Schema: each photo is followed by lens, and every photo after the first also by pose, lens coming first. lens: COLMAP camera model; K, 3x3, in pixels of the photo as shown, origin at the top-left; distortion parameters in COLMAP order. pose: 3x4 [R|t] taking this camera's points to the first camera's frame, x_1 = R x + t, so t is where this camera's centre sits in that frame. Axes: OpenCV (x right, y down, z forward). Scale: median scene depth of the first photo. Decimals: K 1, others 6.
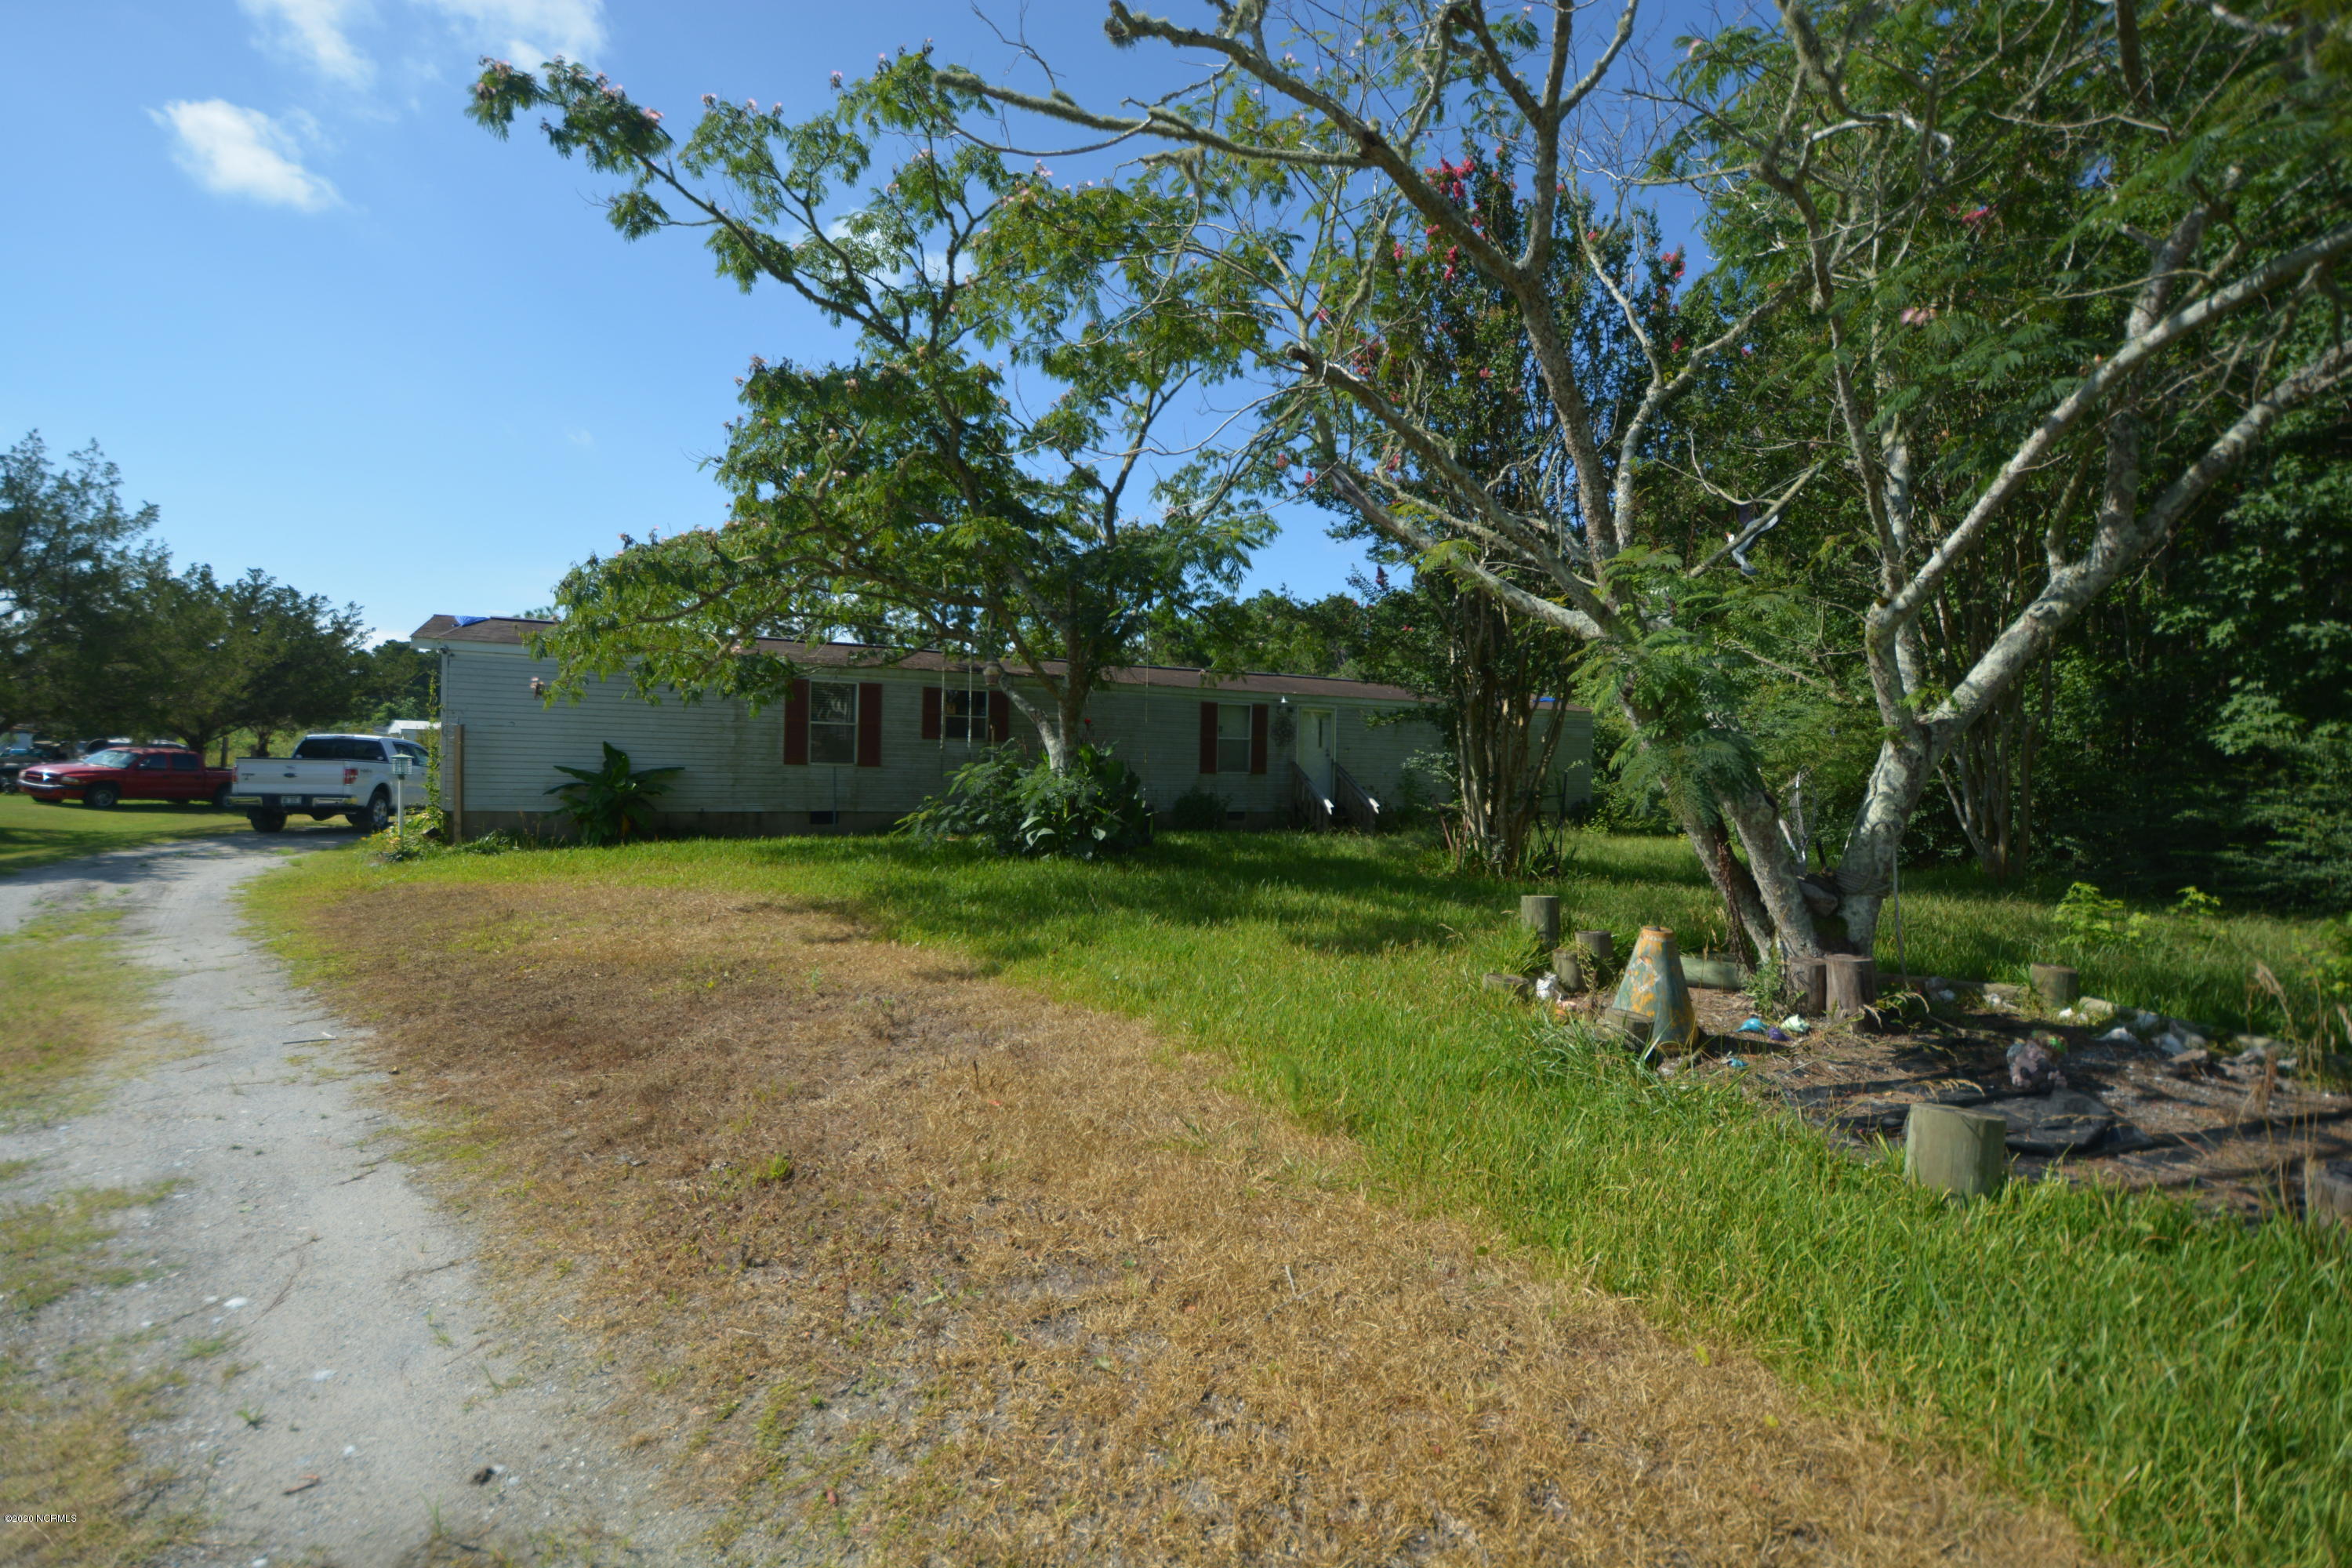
lens RADIAL K [[679.9, 0, 1176.0], [0, 679.9, 784.0], [0, 0, 1]] dist [-0.001471, -0.000150]
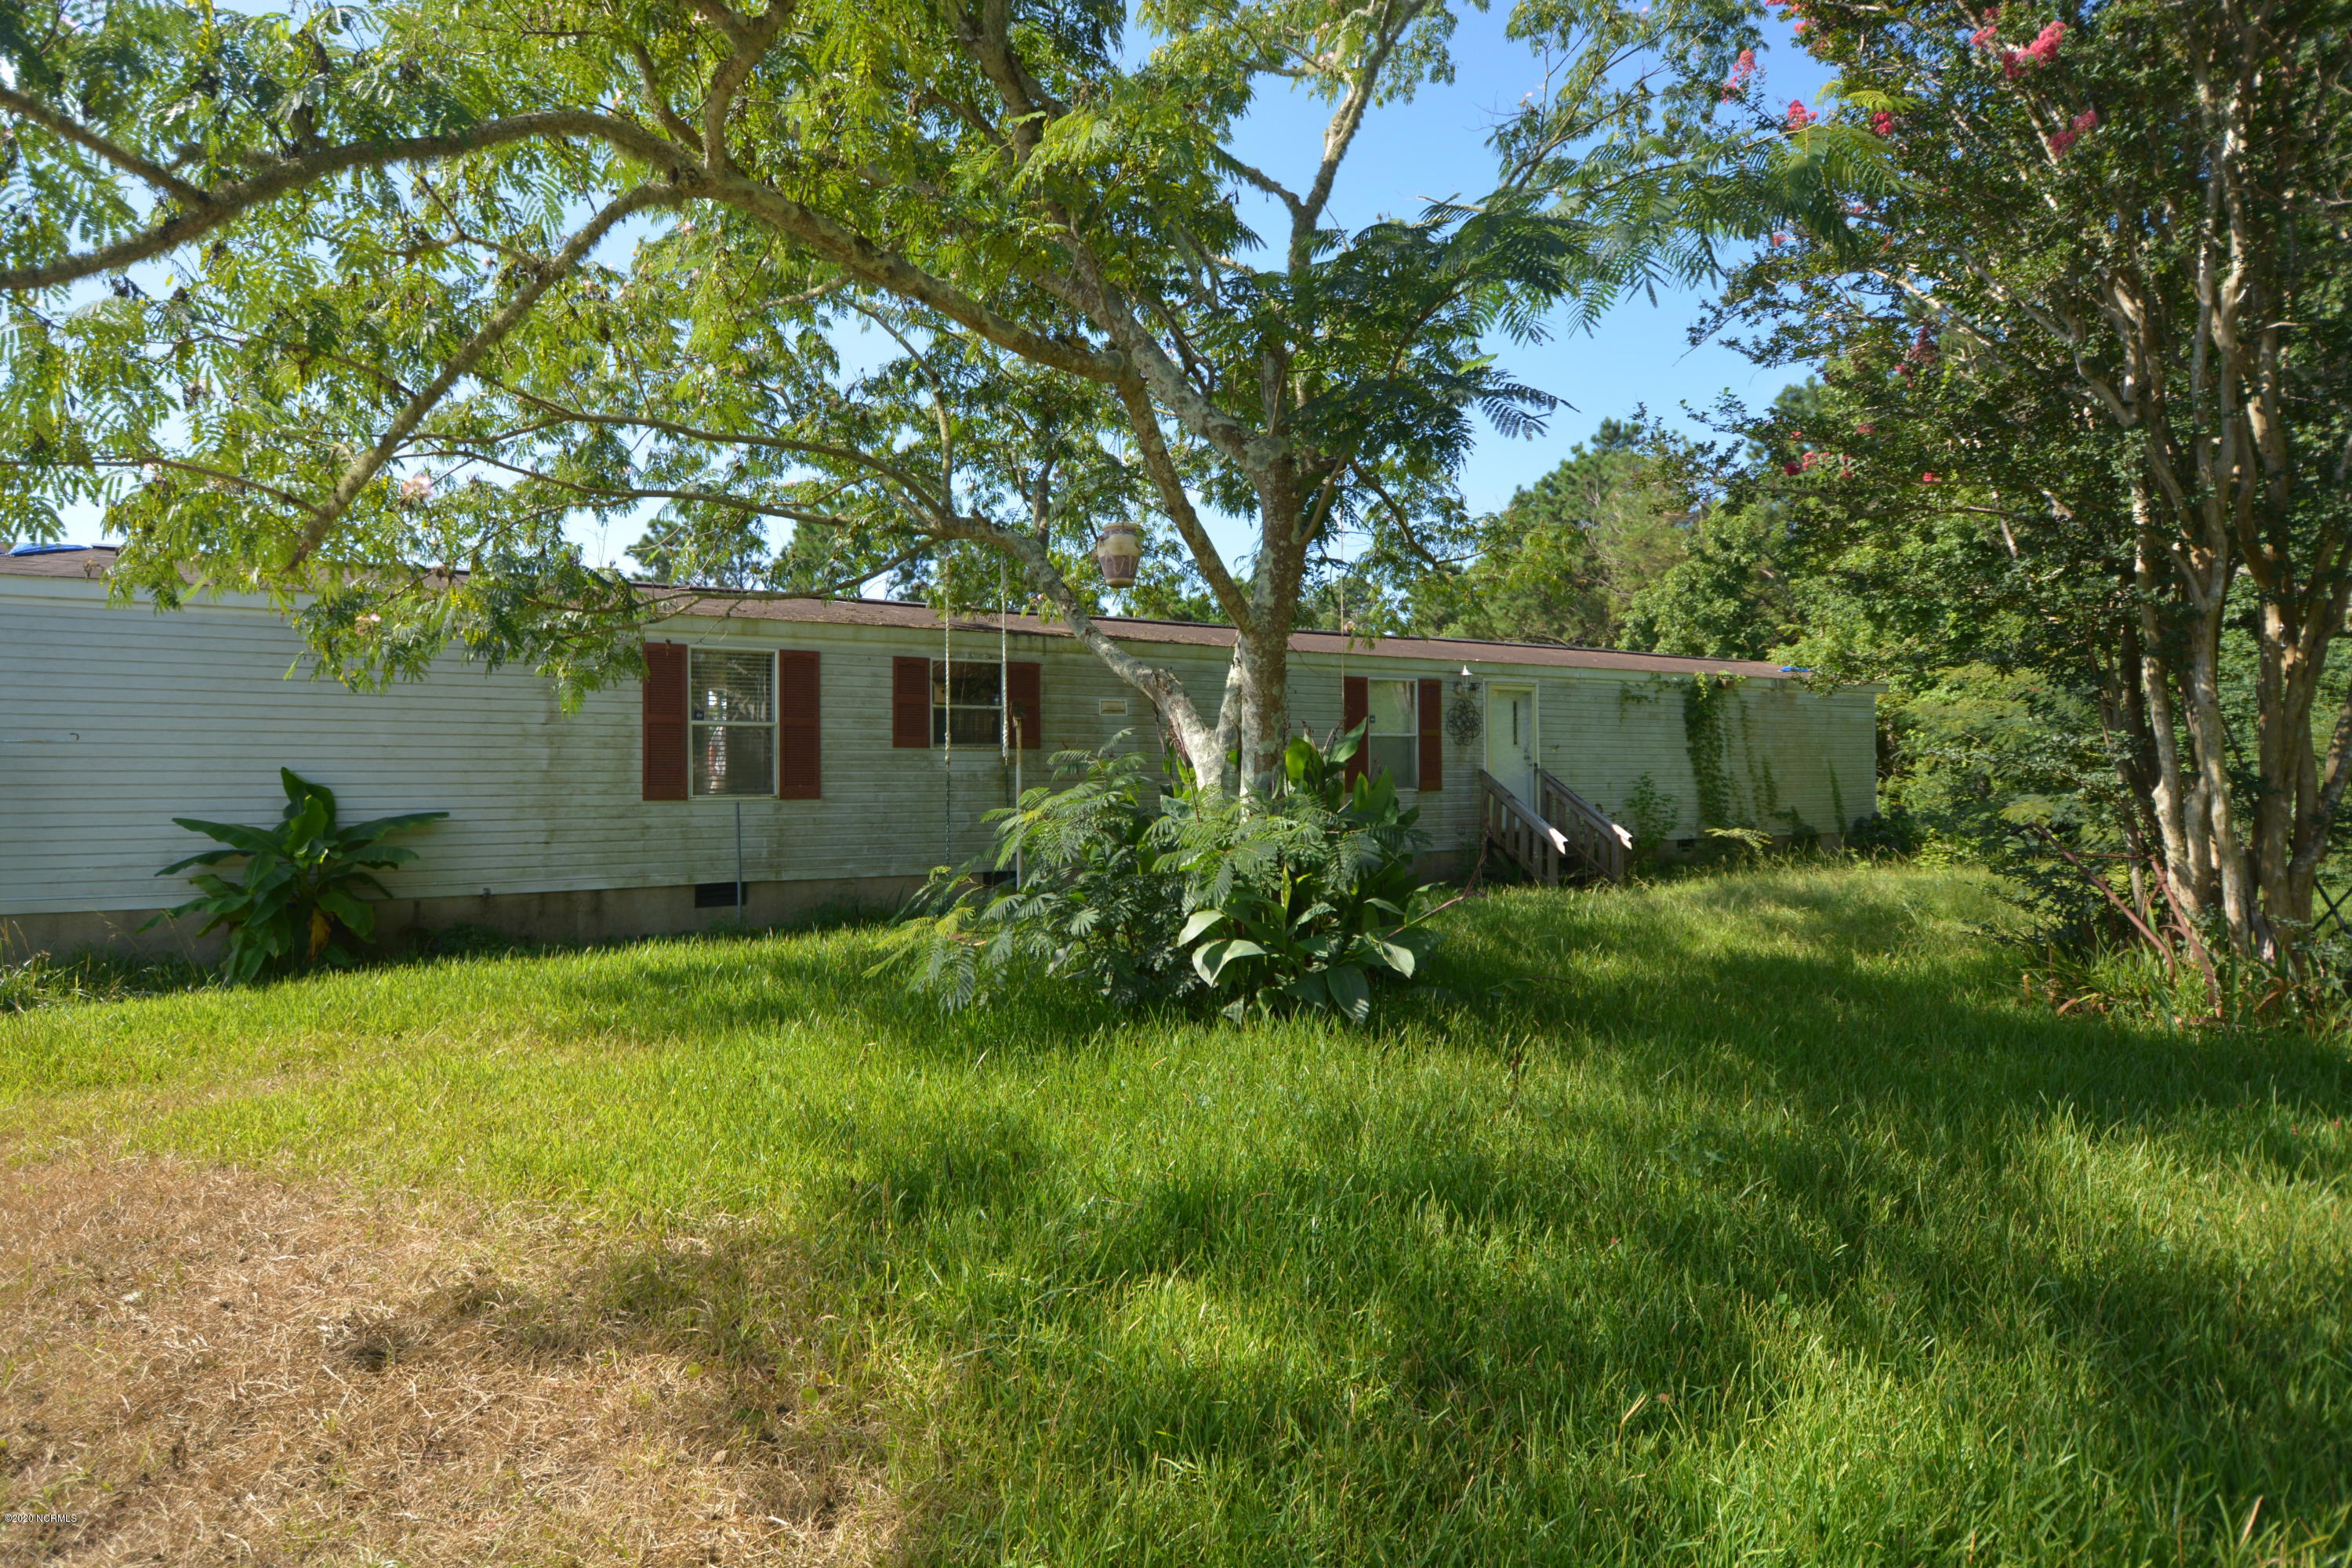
lens RADIAL K [[821.0, 0, 1173.0], [0, 821.0, 799.0], [0, 0, 1]] dist [0.000495, -0.000010]
pose [[0.999504, -0.030161, 0.009088, -0.181692], [0.030221, 0.999522, -0.006489, -0.014807], [-0.008888, 0.006760, 0.999938, 0.386129]]
